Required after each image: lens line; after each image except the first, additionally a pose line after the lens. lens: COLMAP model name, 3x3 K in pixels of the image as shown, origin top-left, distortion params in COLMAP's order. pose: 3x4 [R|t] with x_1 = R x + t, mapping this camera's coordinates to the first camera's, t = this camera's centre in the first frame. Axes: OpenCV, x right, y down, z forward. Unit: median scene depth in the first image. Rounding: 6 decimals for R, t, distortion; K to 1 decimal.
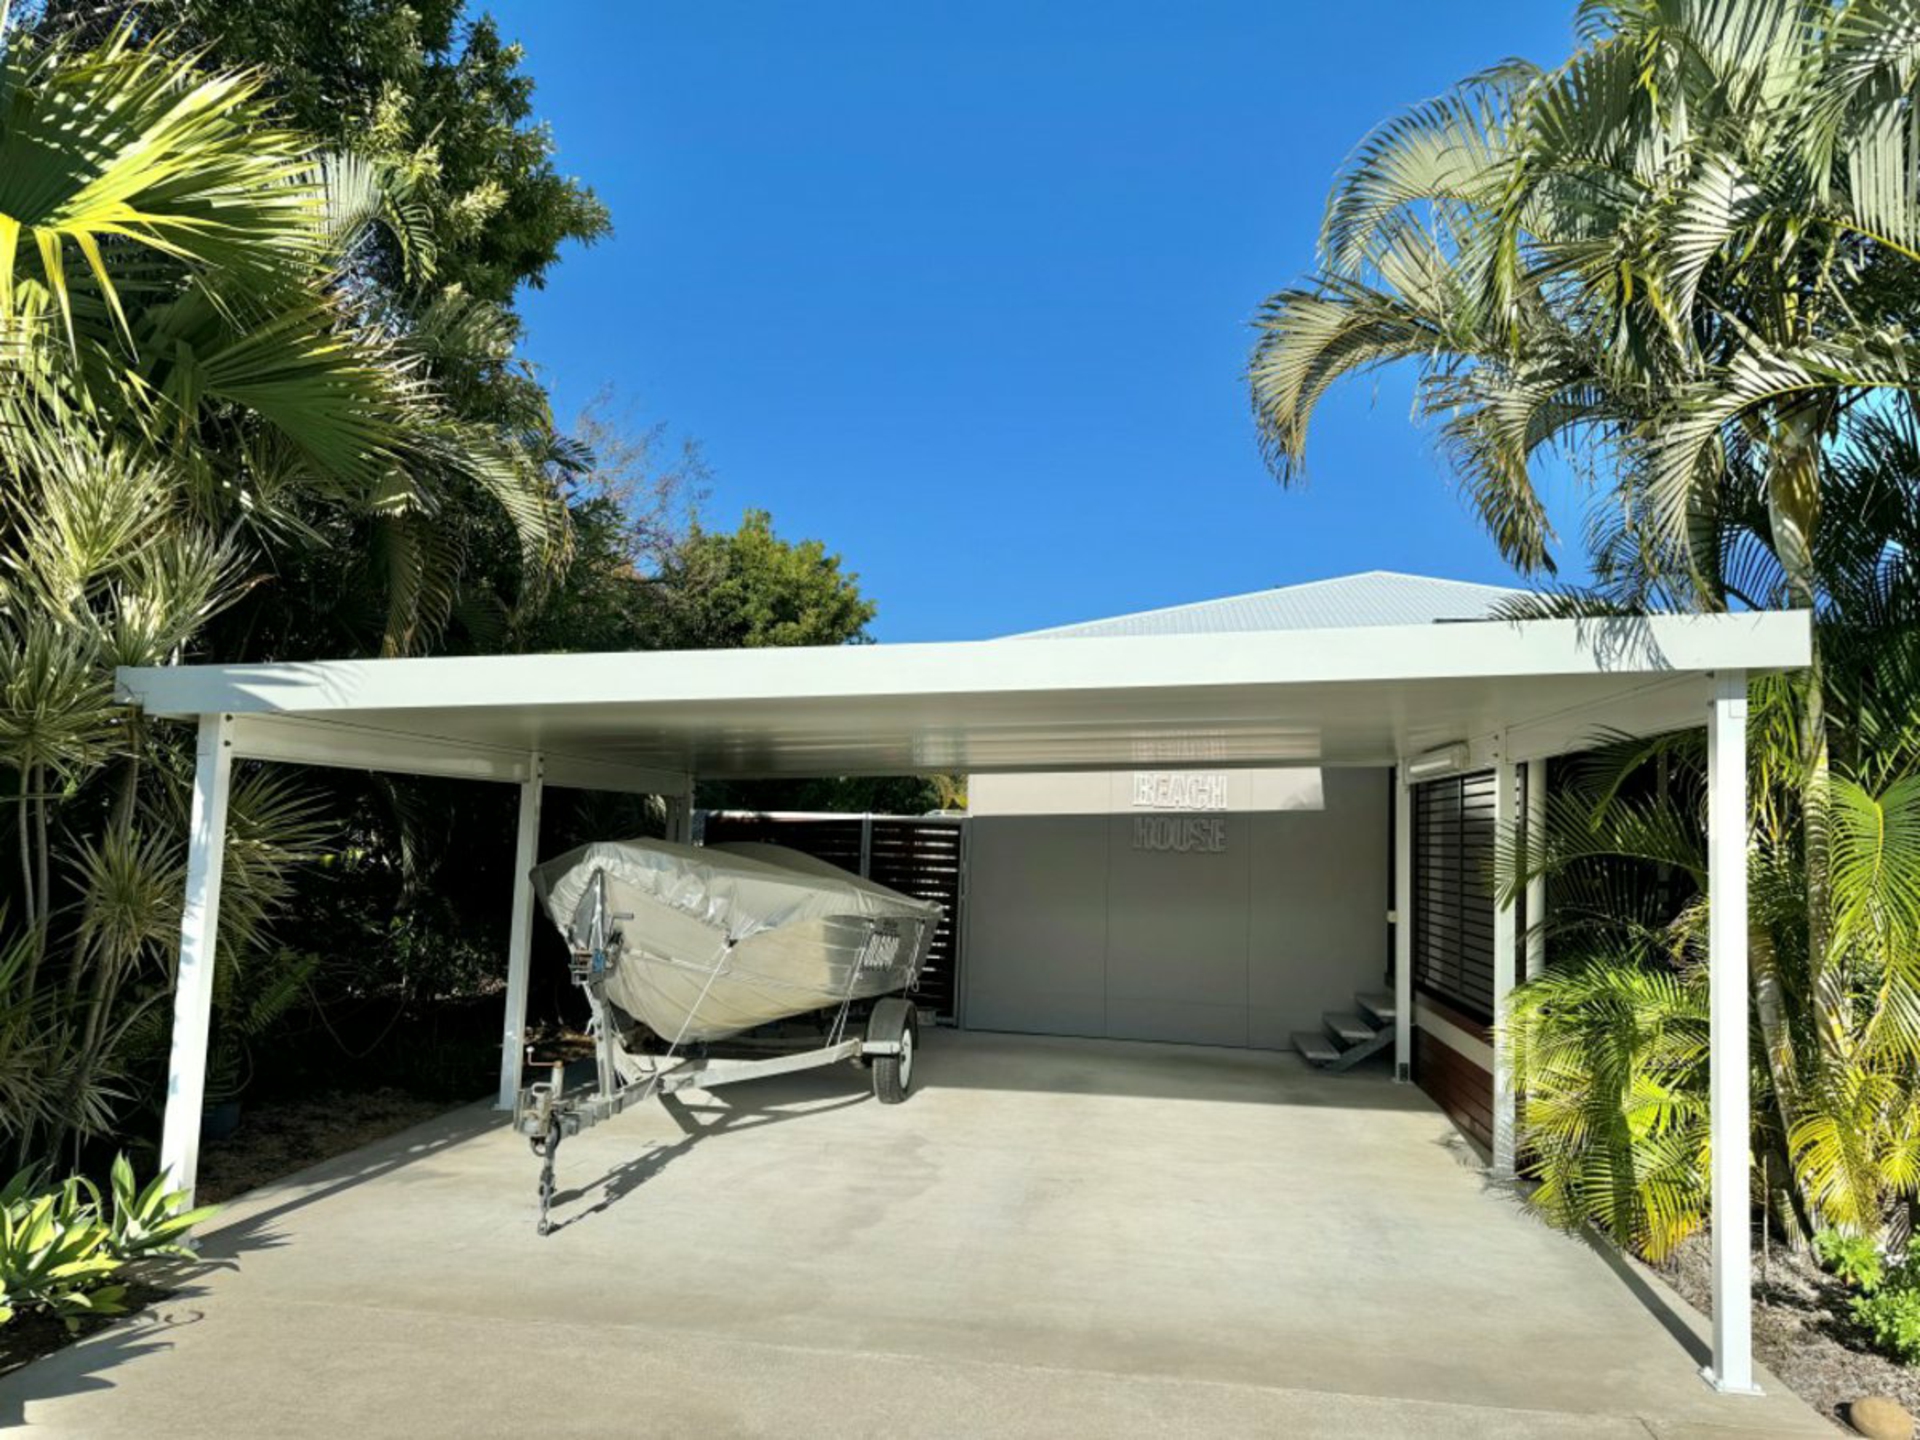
lens RADIAL K [[1351.1, 0, 954.2], [0, 1351.1, 723.3], [0, 0, 1]] dist [0.014142, -0.014437]
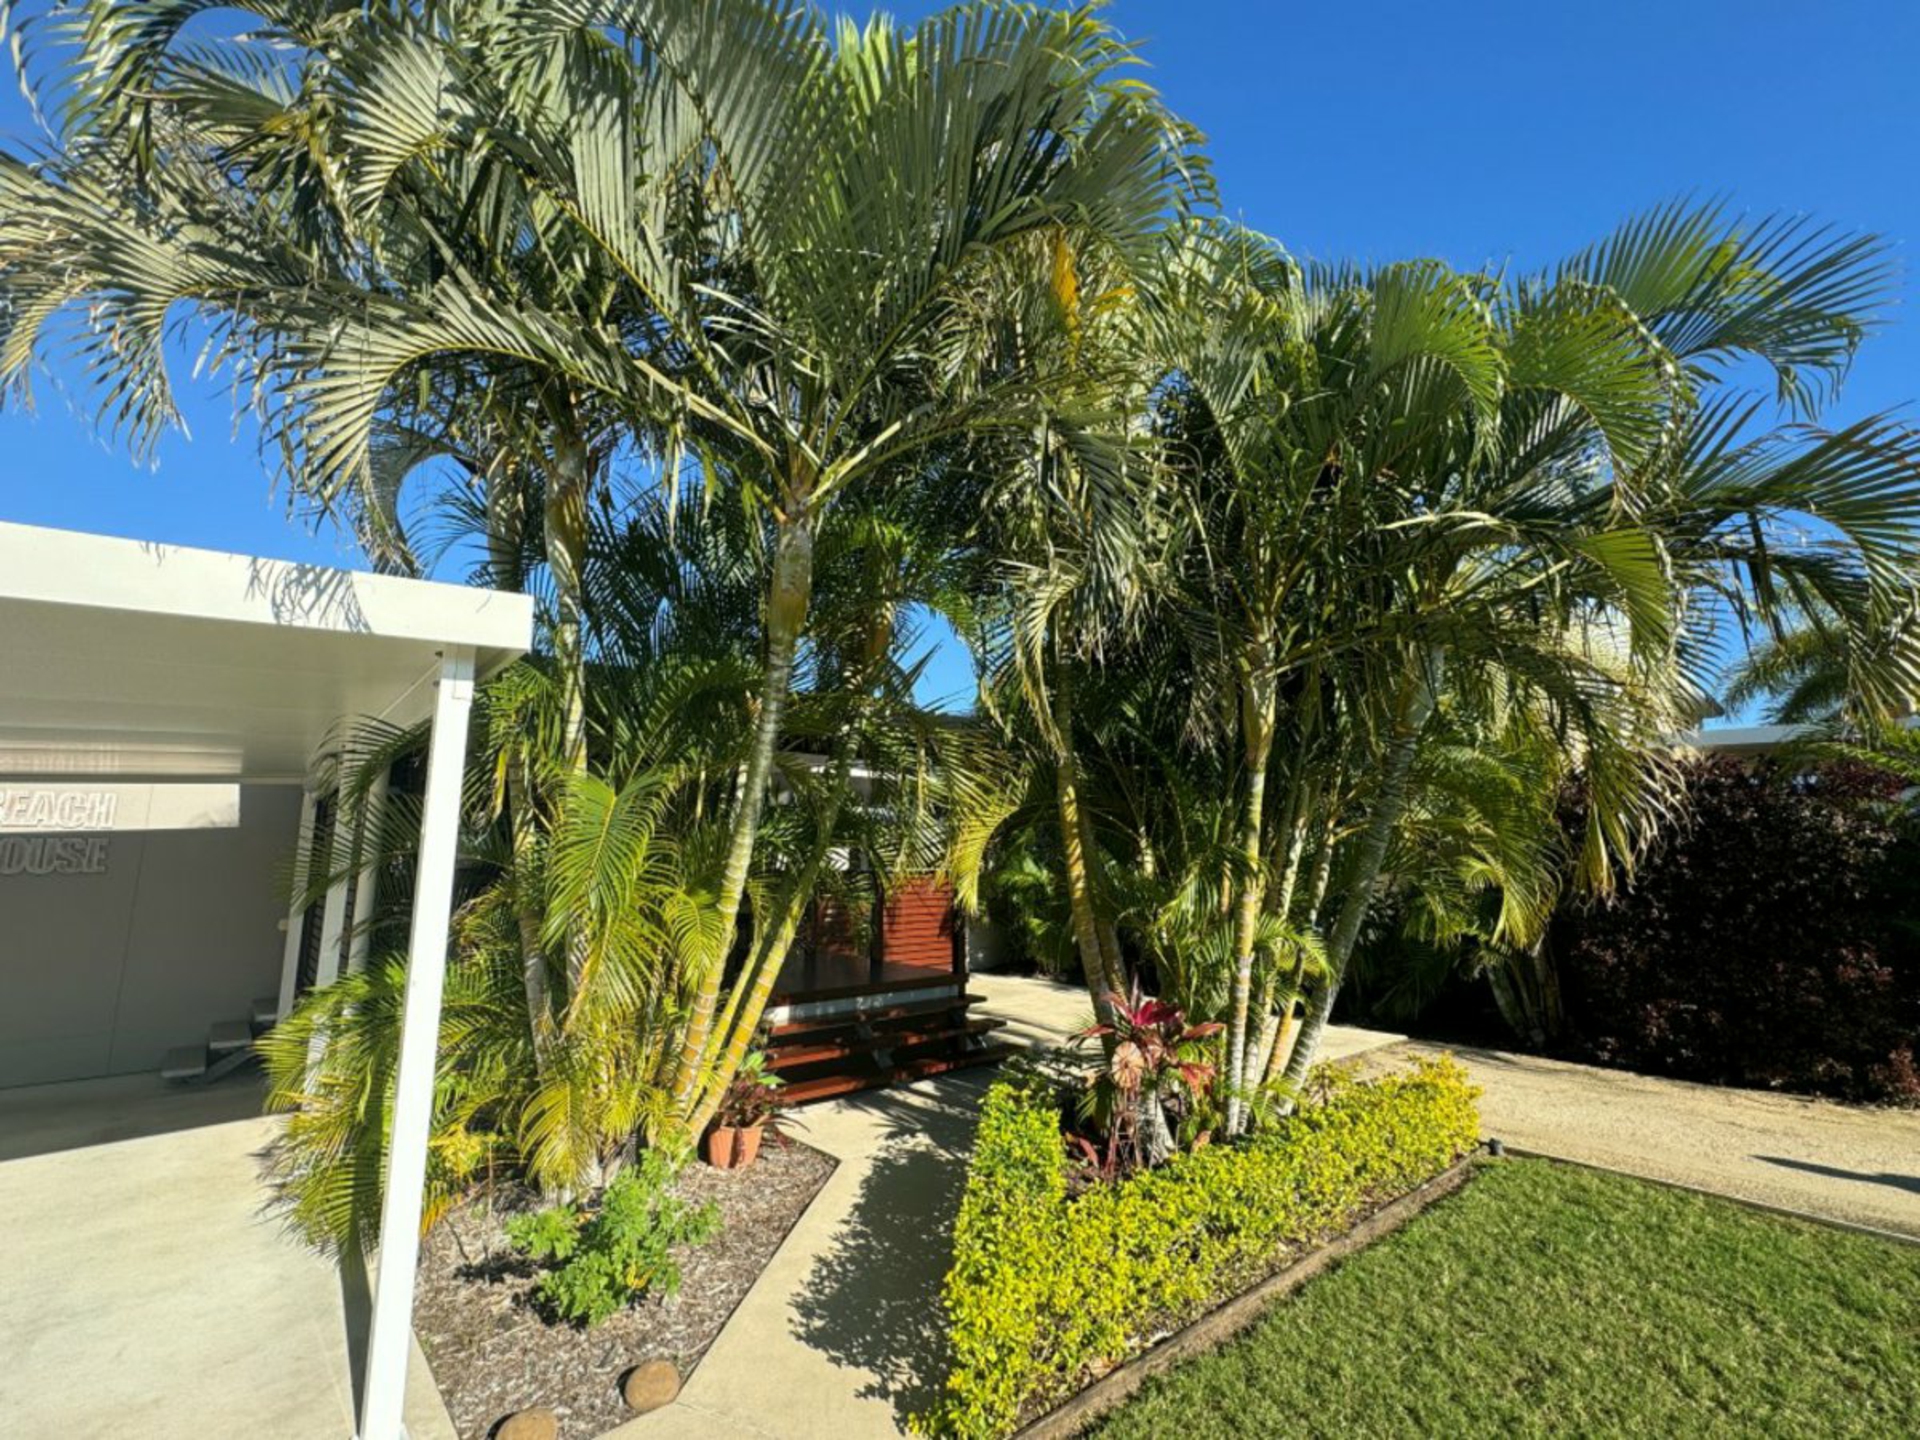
lens RADIAL K [[857.5, 0, 949.7], [0, 857.5, 726.7], [0, 0, 1]] dist [0.009205, 0.000215]
pose [[0.665104, 0.079556, 0.742501, 0.295134], [-0.032426, 0.996448, -0.077719, 0.043235], [-0.746047, 0.027615, 0.665321, 0.274344]]
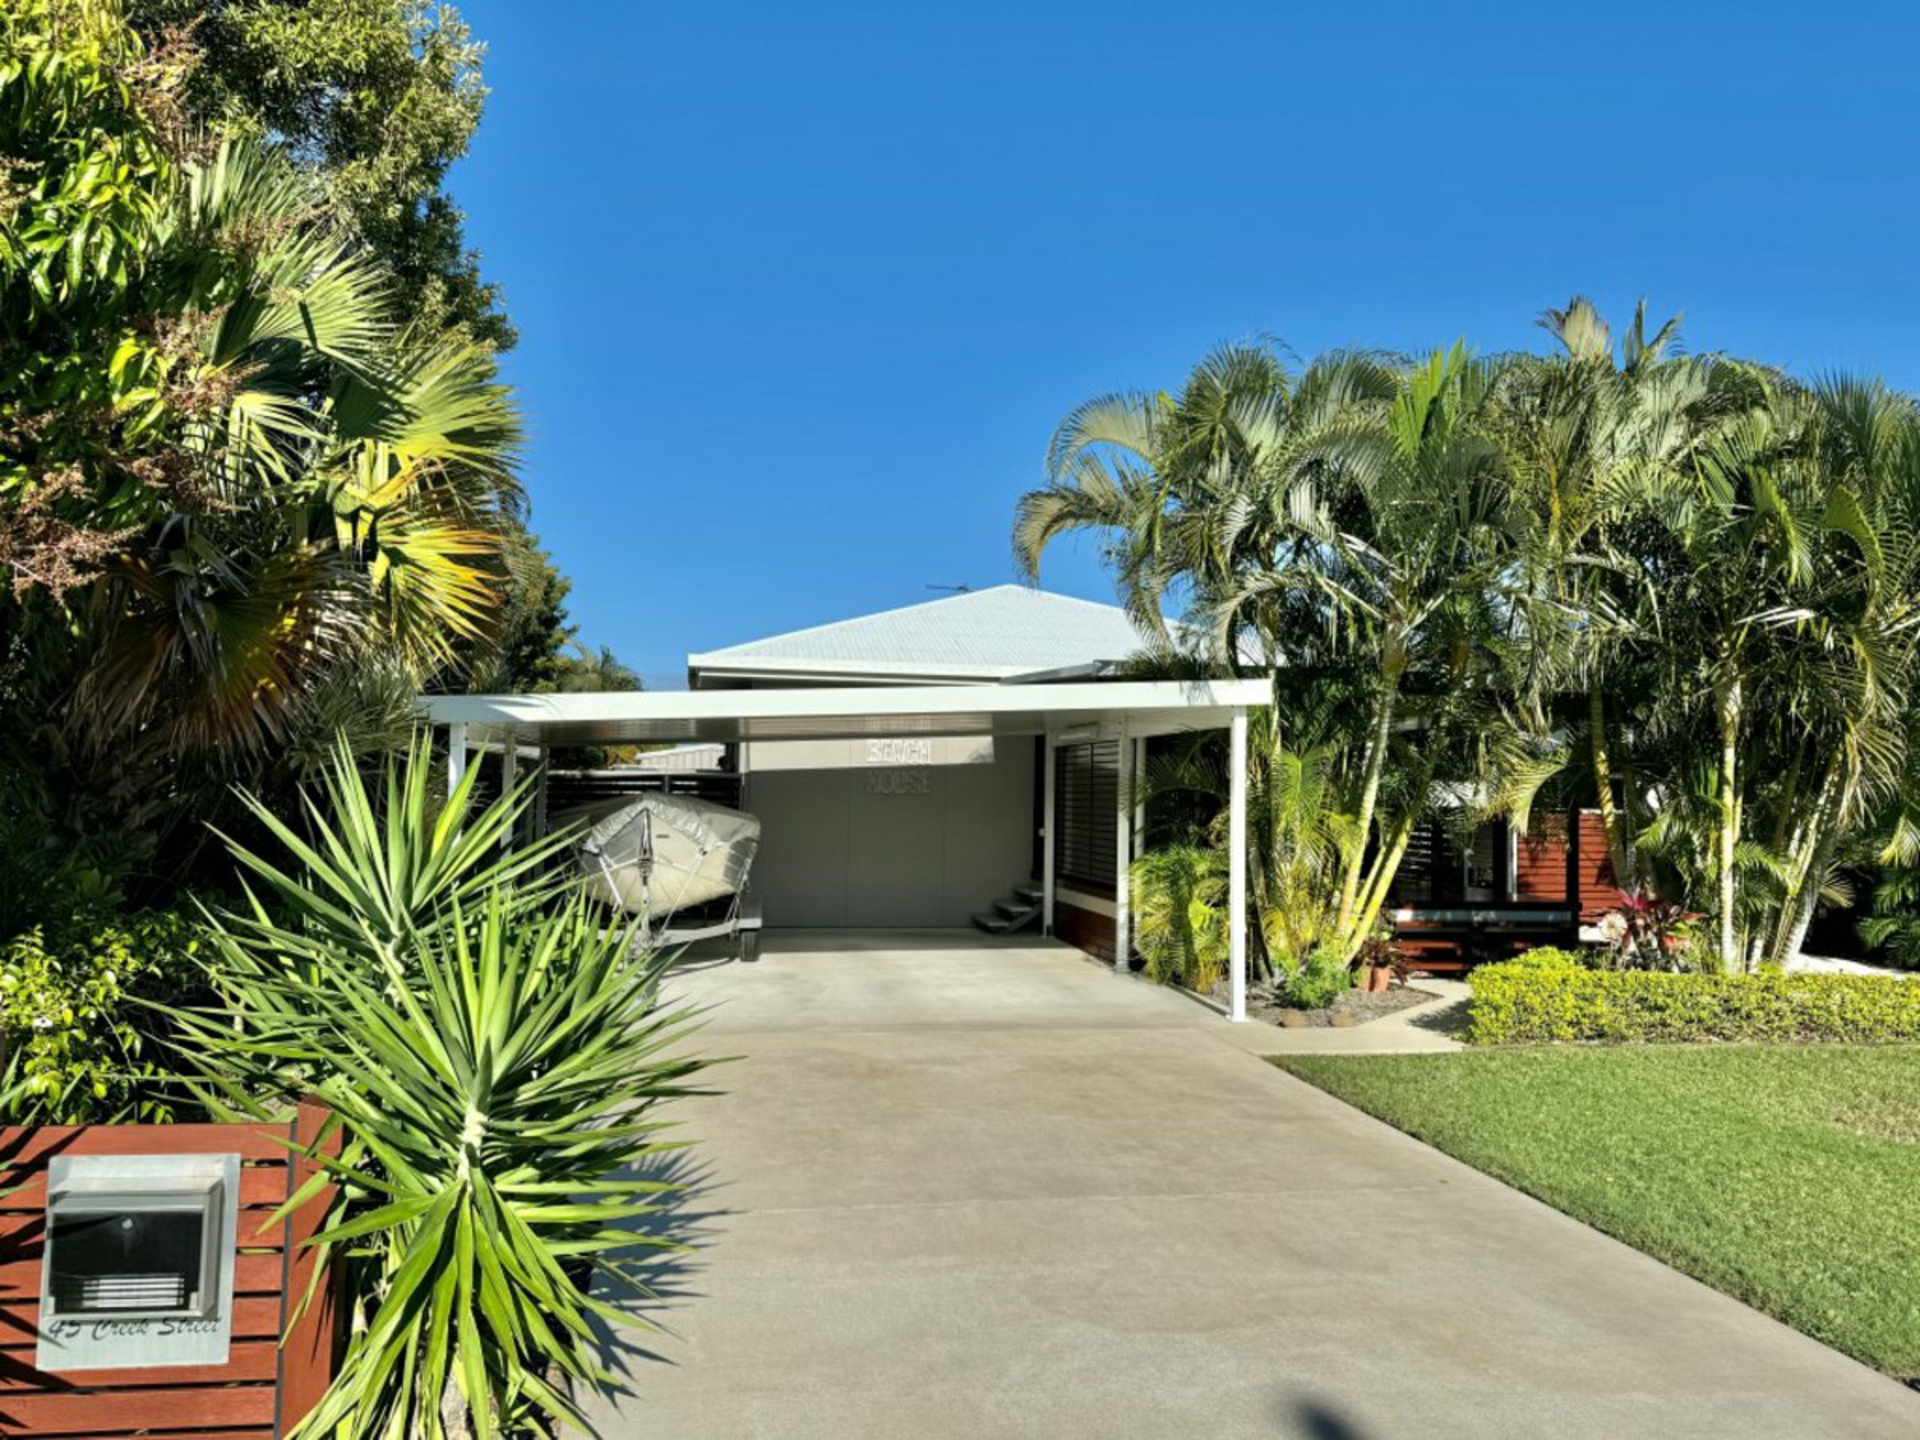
lens RADIAL K [[1378.1, 0, 945.7], [0, 1378.1, 723.7], [0, 0, 1]] dist [0.091621, -0.001456]
pose [[0.950142, -0.004188, 0.311788, -0.499308], [-0.008165, 0.999233, 0.038304, -0.075050], [-0.311710, -0.038940, 0.949379, -0.843088]]
